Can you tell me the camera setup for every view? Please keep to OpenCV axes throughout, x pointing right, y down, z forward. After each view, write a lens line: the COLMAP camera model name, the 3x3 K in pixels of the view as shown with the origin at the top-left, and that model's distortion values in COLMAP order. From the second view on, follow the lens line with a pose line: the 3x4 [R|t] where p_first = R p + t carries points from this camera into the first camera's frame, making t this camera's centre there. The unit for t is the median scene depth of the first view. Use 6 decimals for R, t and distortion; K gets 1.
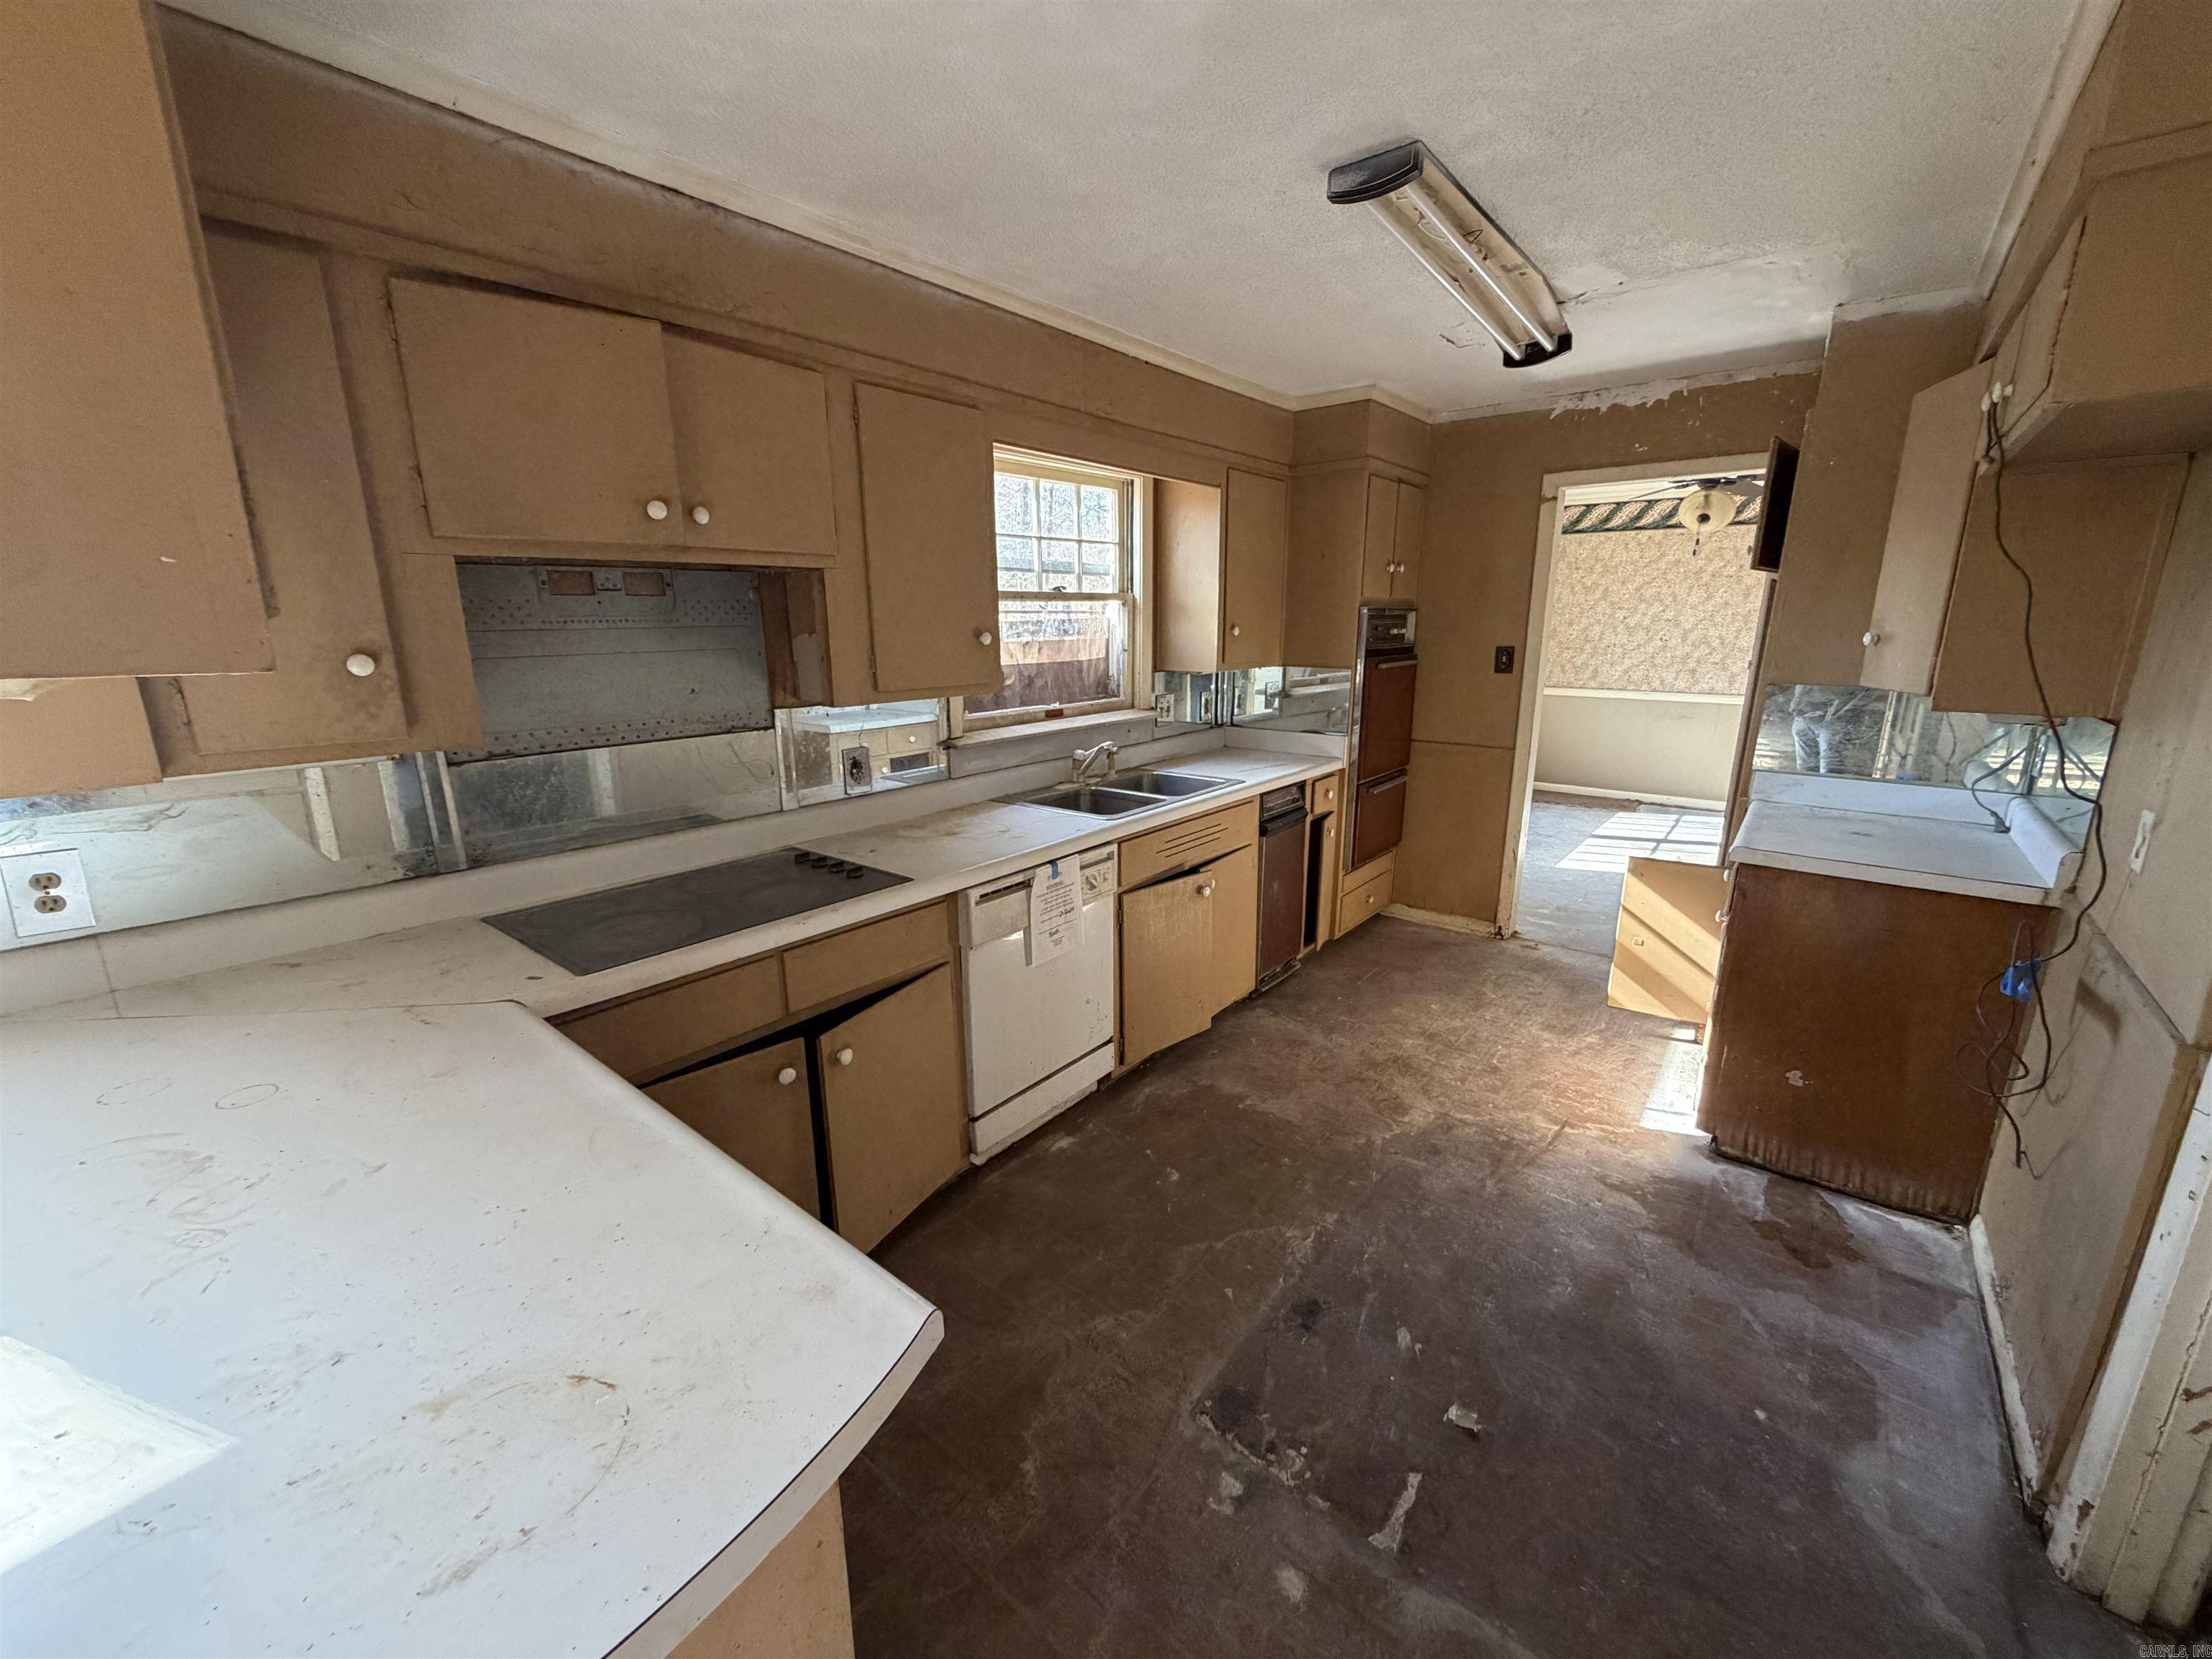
lens RADIAL K [[873.3, 0, 1103.8], [0, 873.3, 829.8], [0, 0, 1]] dist [-0.001904, 0.000311]
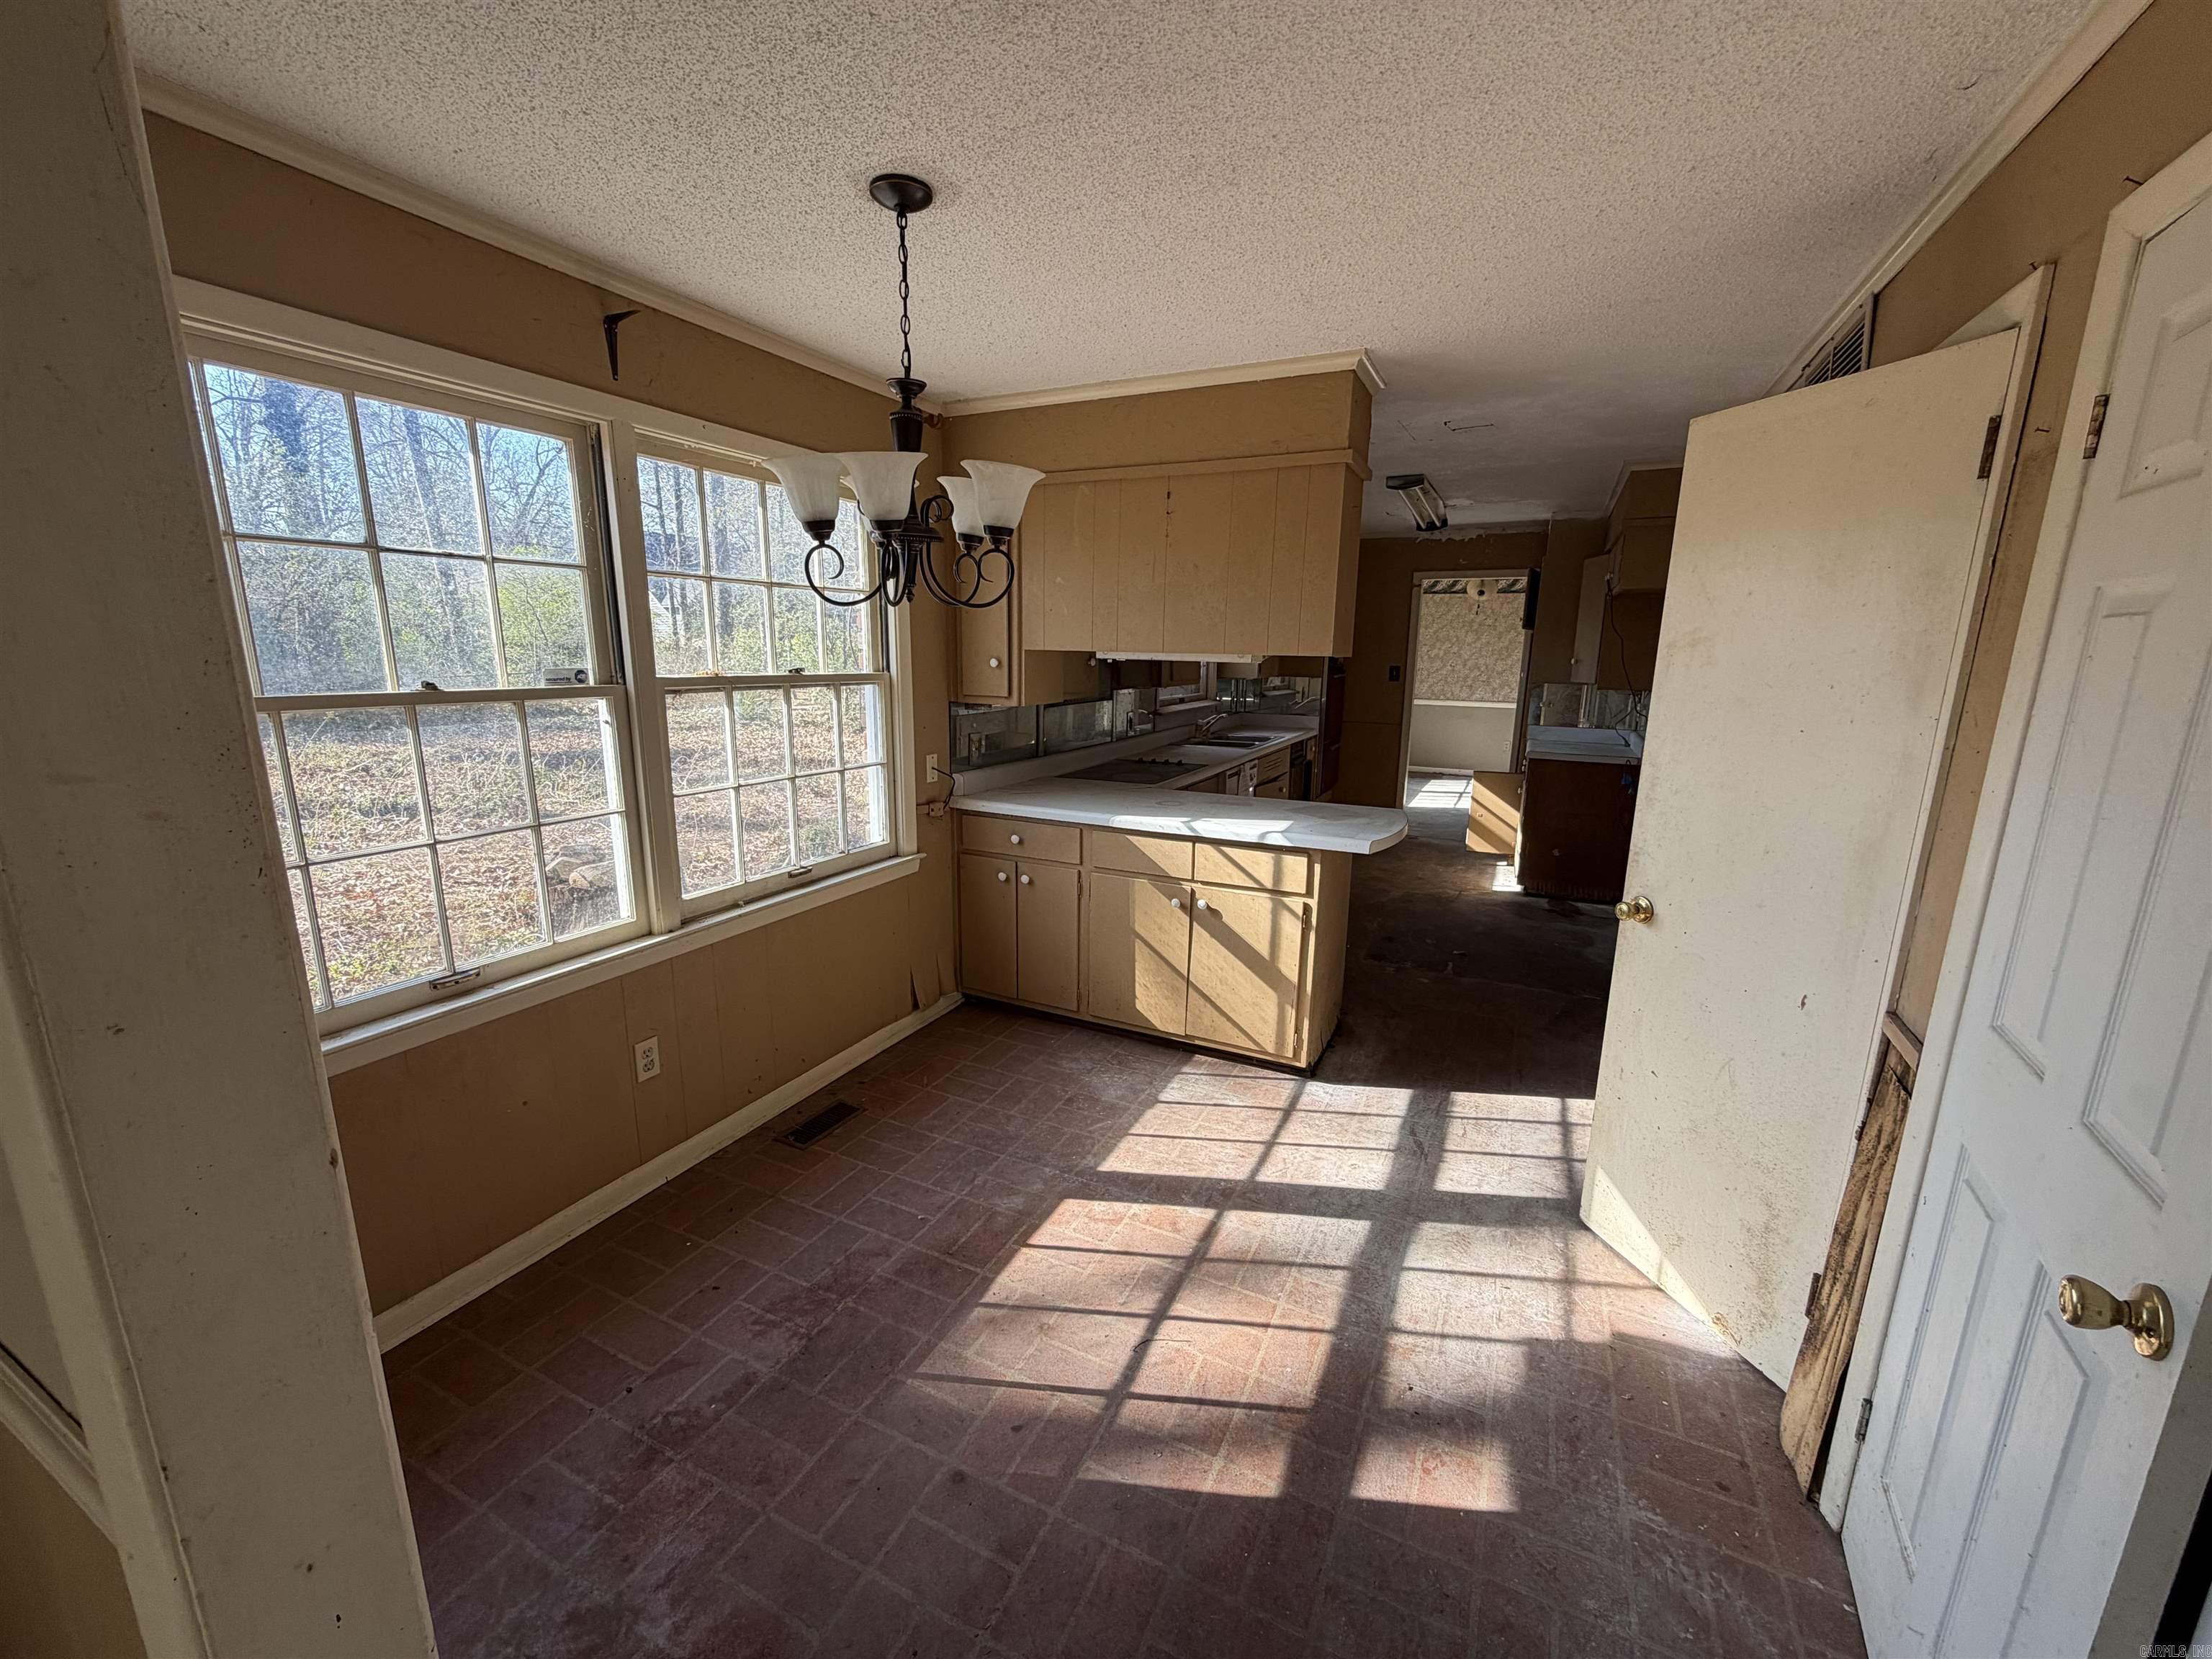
lens RADIAL K [[873.3, 0, 1105.6], [0, 873.3, 833.1], [0, 0, 1]] dist [-0.001904, 0.000311]
pose [[0.972959, -0.035687, 0.228203, -0.744567], [0.042198, 0.998828, -0.023715, 0.205119], [-0.227089, 0.032703, 0.973325, -0.815610]]
